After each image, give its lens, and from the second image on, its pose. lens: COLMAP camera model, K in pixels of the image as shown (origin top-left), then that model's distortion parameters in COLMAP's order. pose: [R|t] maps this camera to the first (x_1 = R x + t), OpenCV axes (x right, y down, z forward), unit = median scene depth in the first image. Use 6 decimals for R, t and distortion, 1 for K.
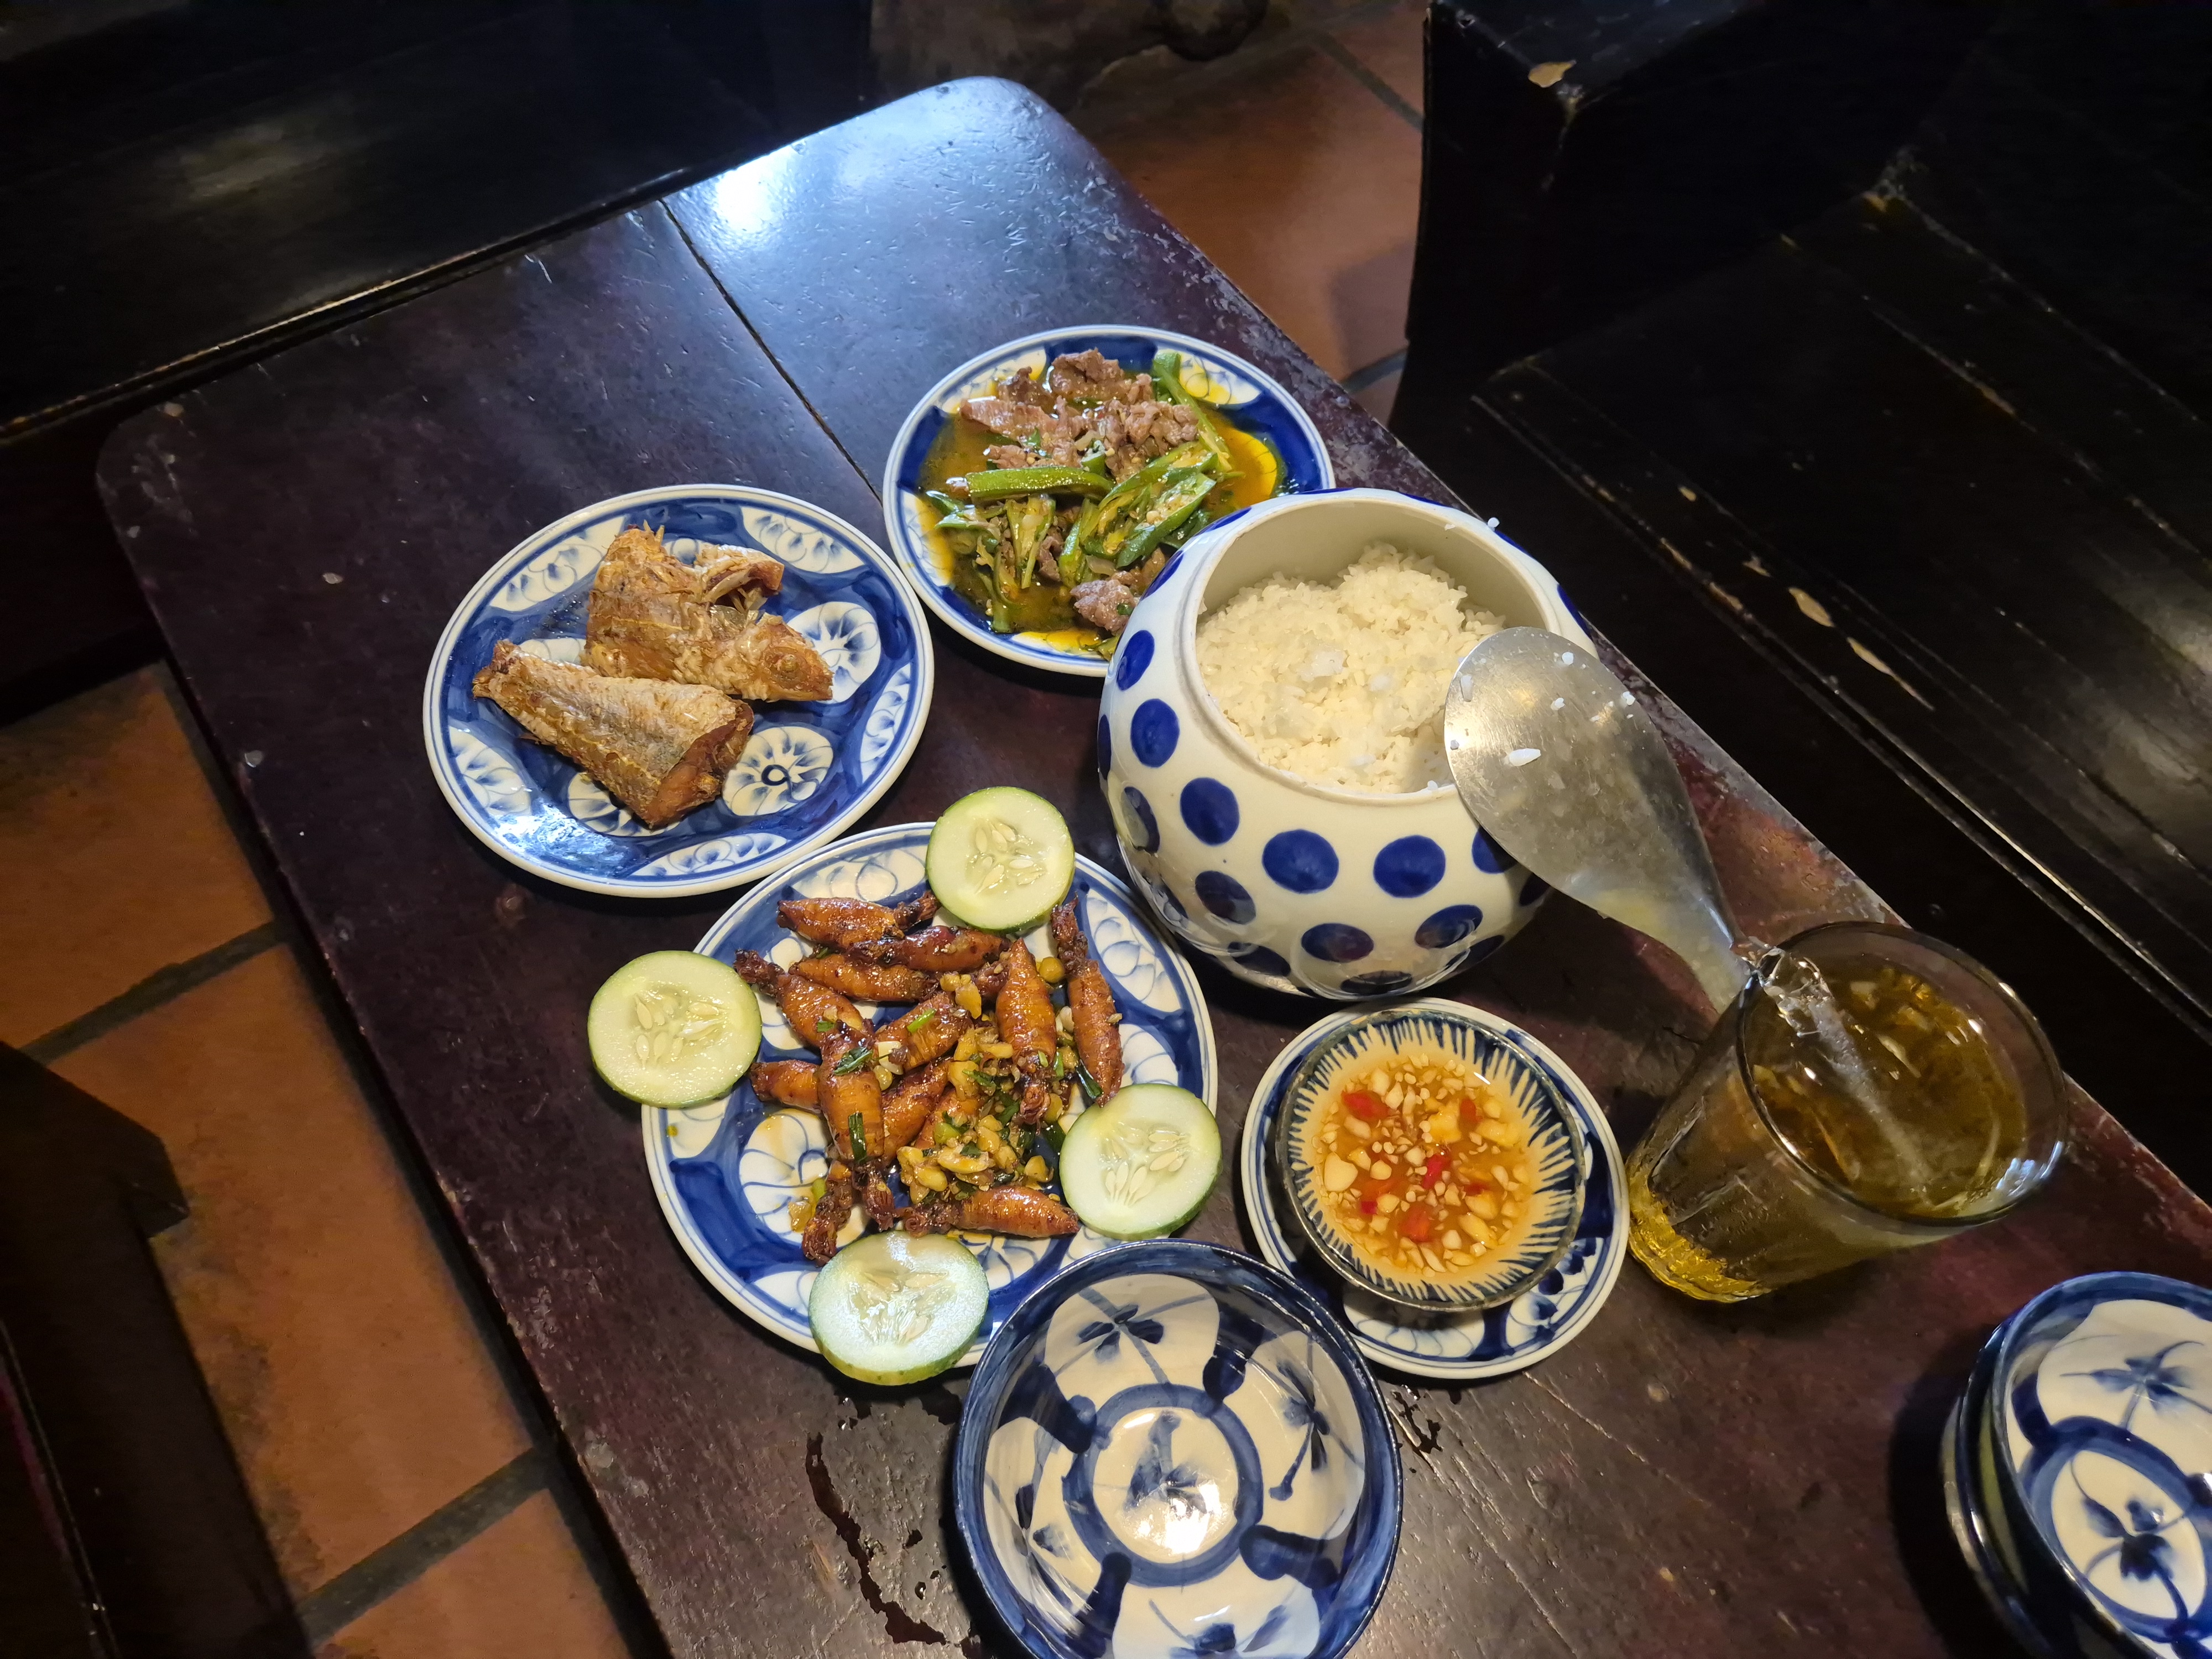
lens RADIAL K [[1521.2, 0, 1126.5], [0, 1521.2, 831.0], [0, 0, 1]] dist [0.012253, -0.031737]
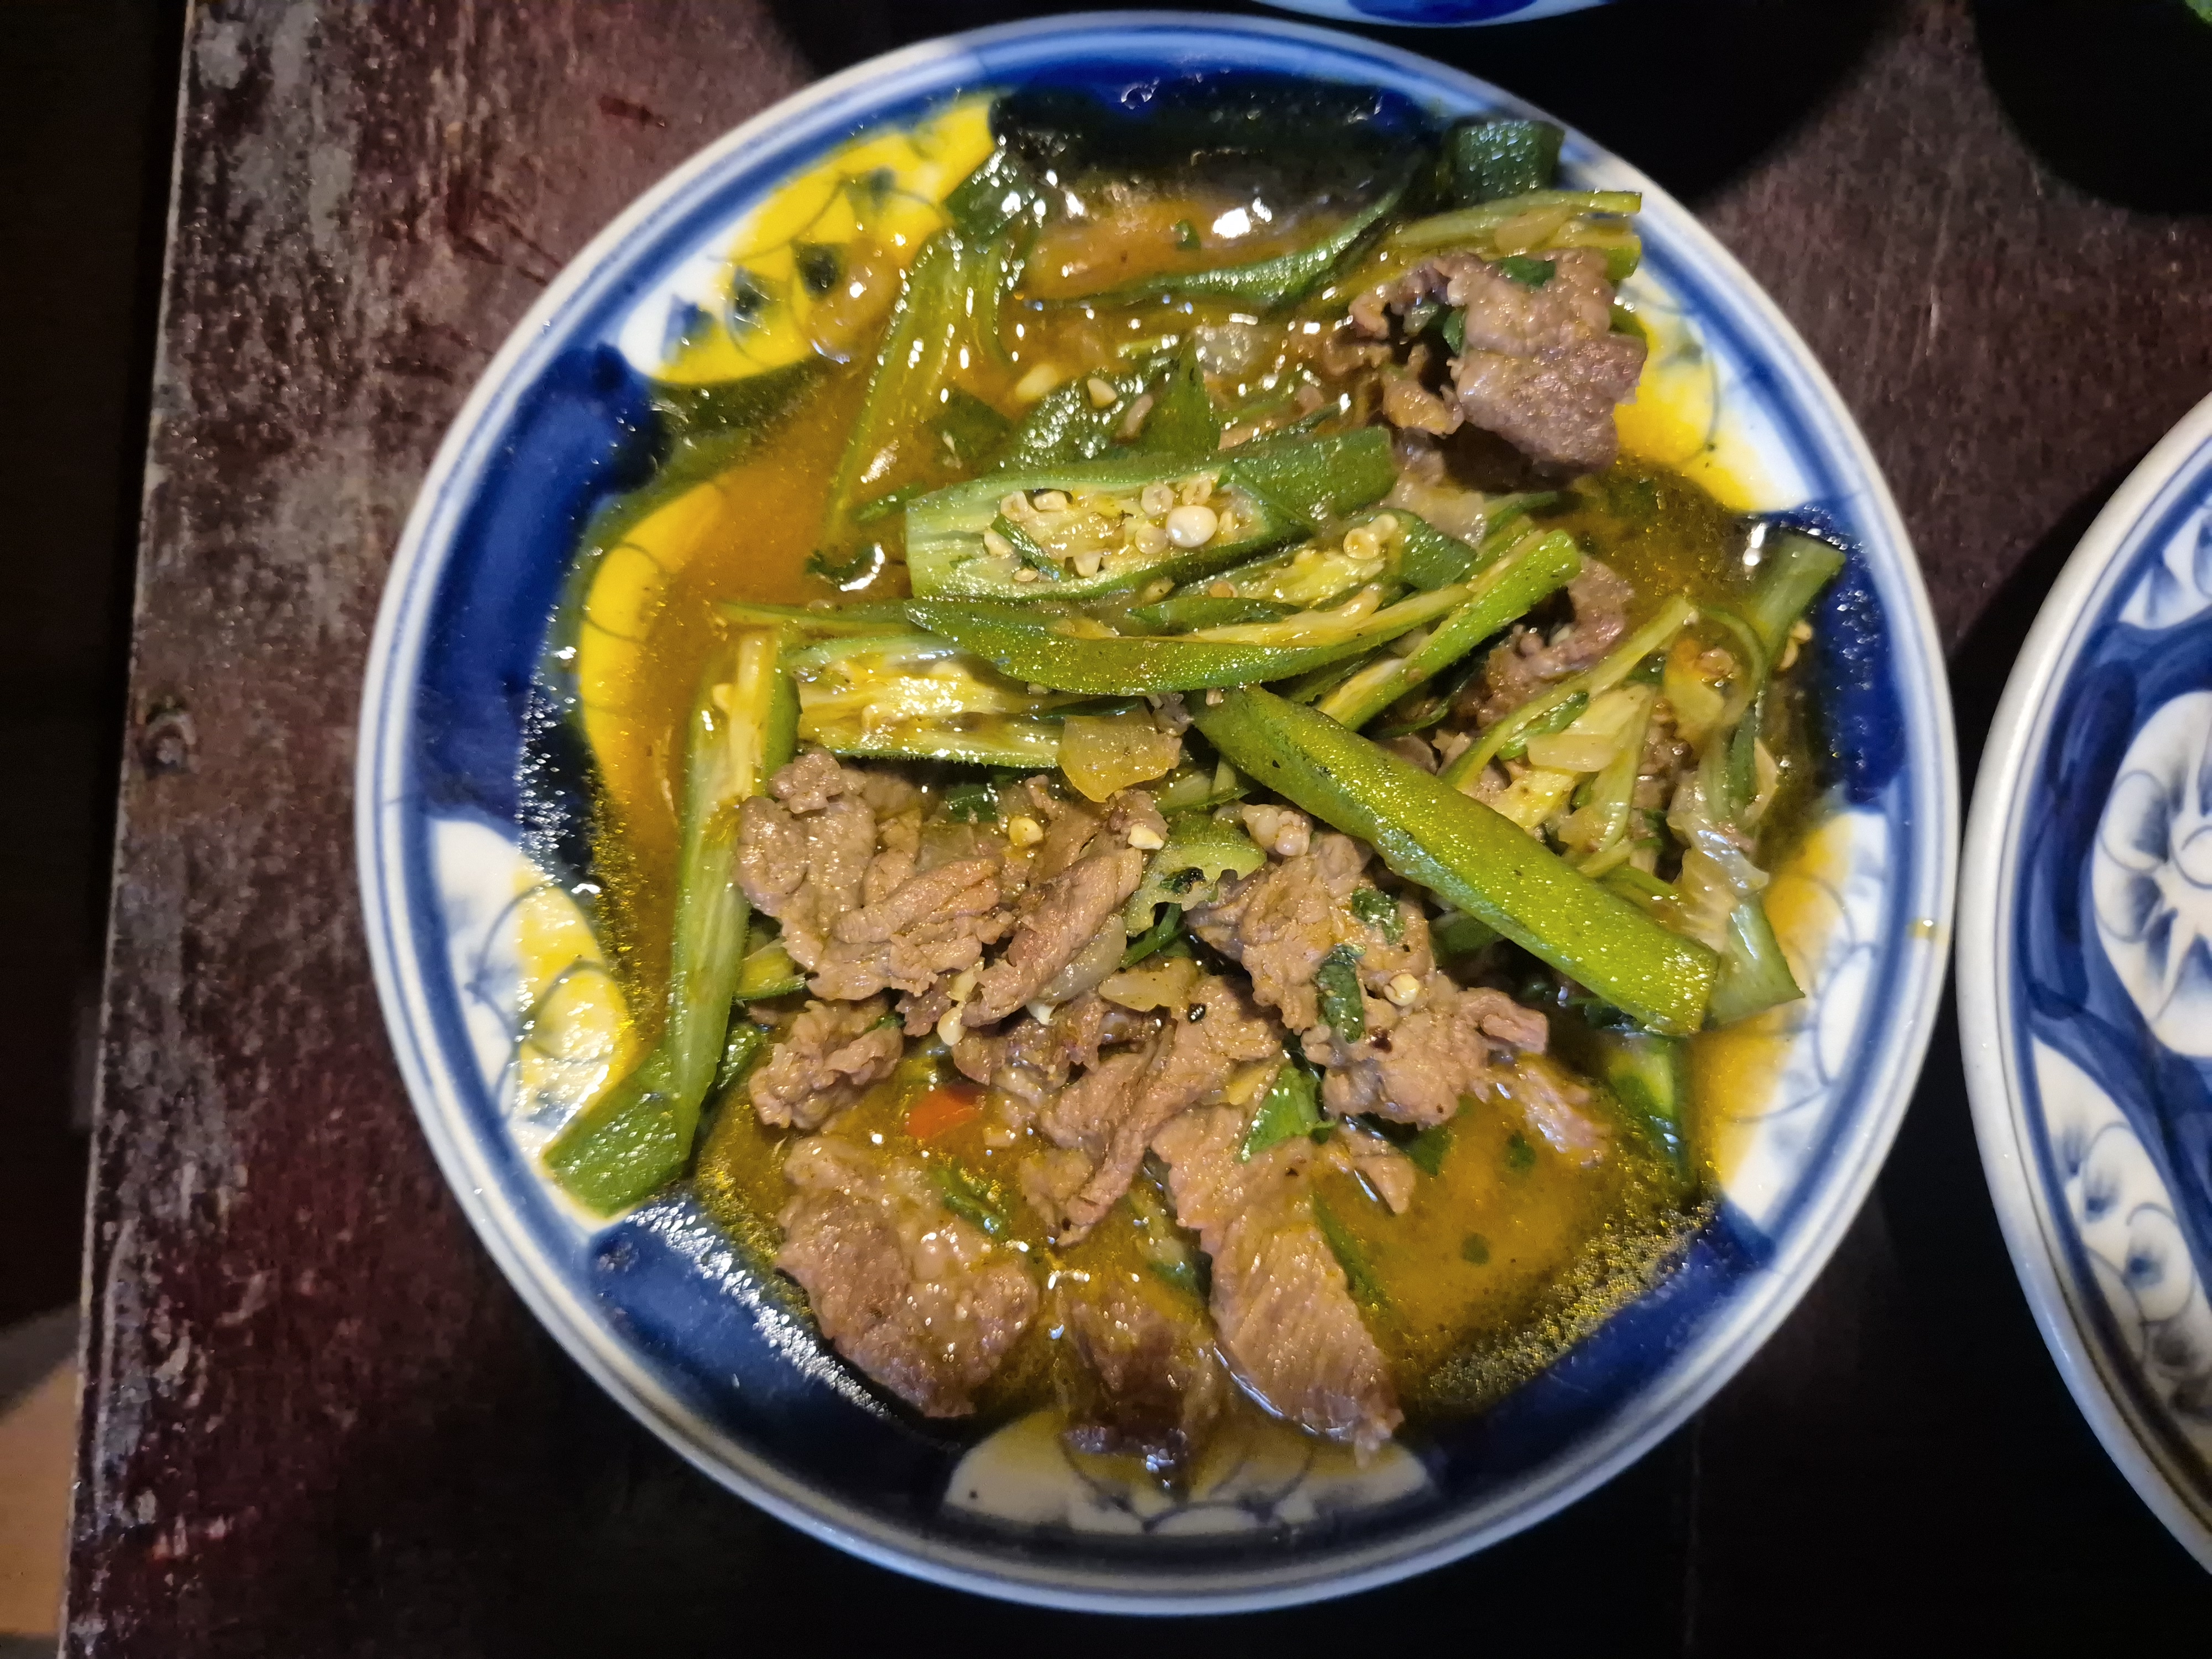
lens RADIAL K [[1521.2, 0, 1098.1], [0, 1521.2, 830.0], [0, 0, 1]] dist [0.012253, -0.031737]
pose [[-0.781795, -0.623139, -0.022215, 0.002548], [0.515125, -0.665534, 0.540102, -0.441197], [-0.351343, 0.410806, 0.841306, 0.872445]]
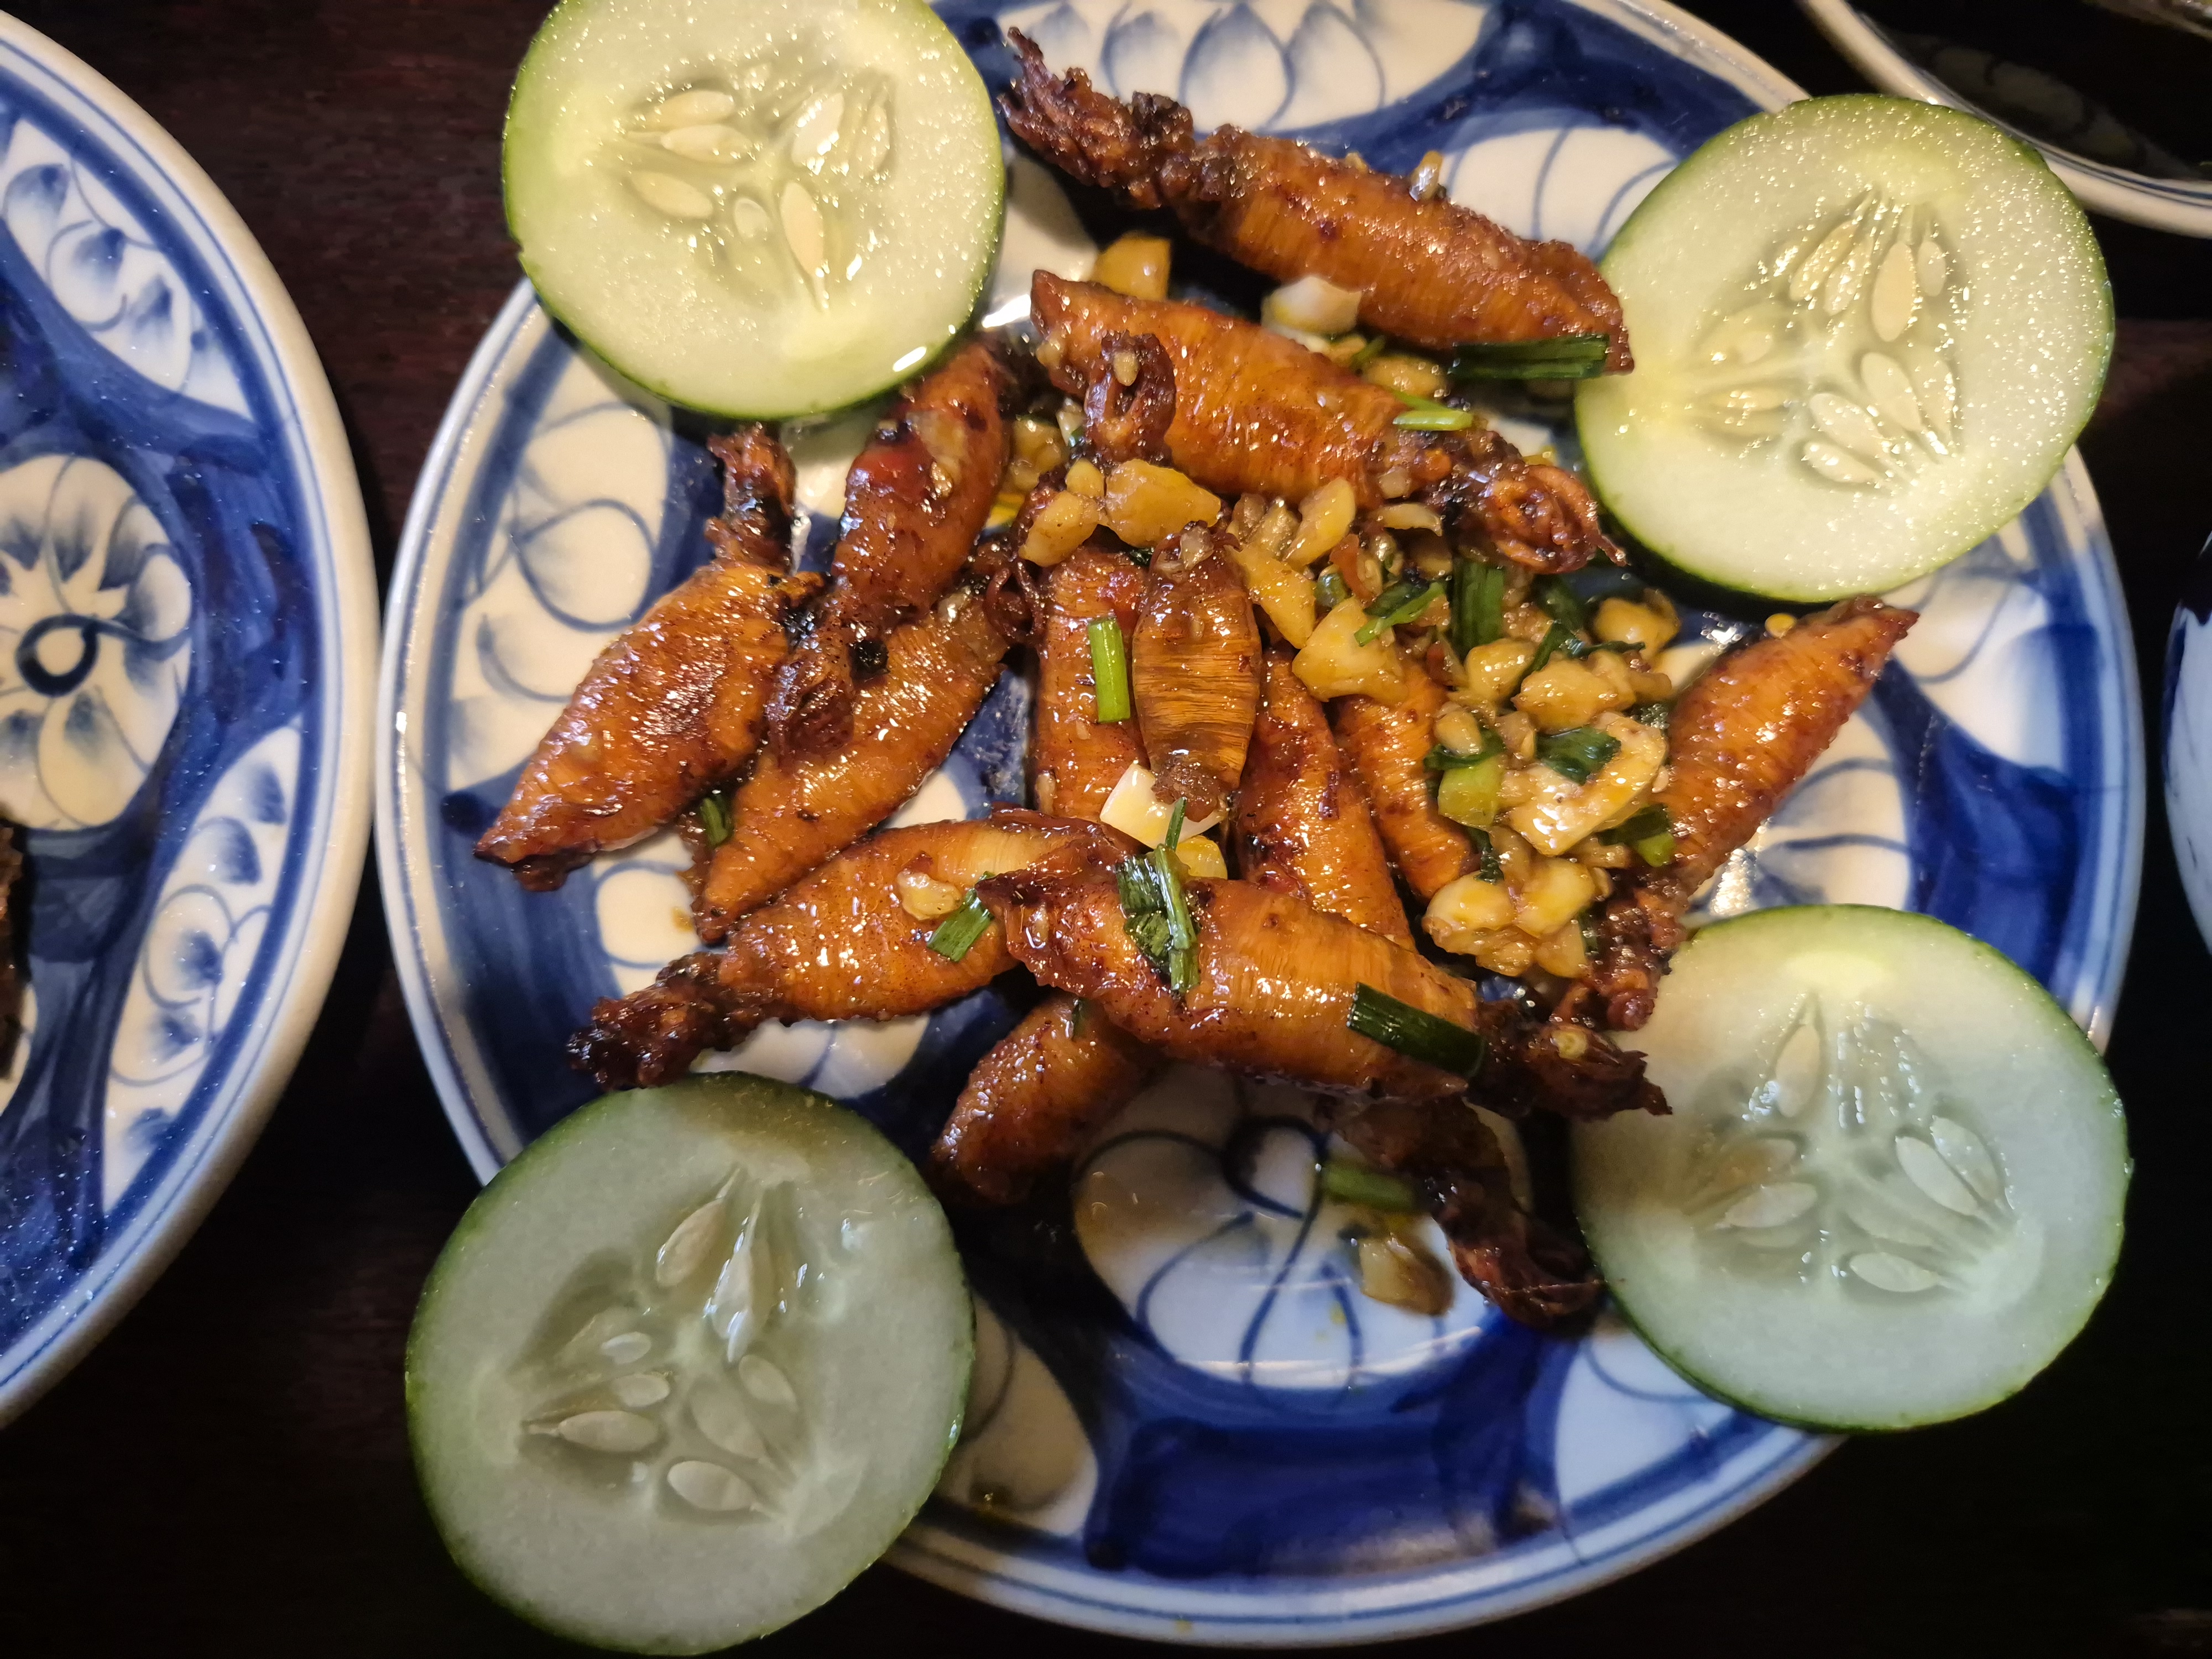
lens RADIAL K [[1521.2, 0, 1101.4], [0, 1521.2, 836.7], [0, 0, 1]] dist [0.012253, -0.031737]
pose [[0.554691, -0.830338, 0.053451, -0.165444], [0.732808, 0.517945, 0.441278, 0.002086], [-0.394094, -0.205603, 0.895777, 0.649533]]
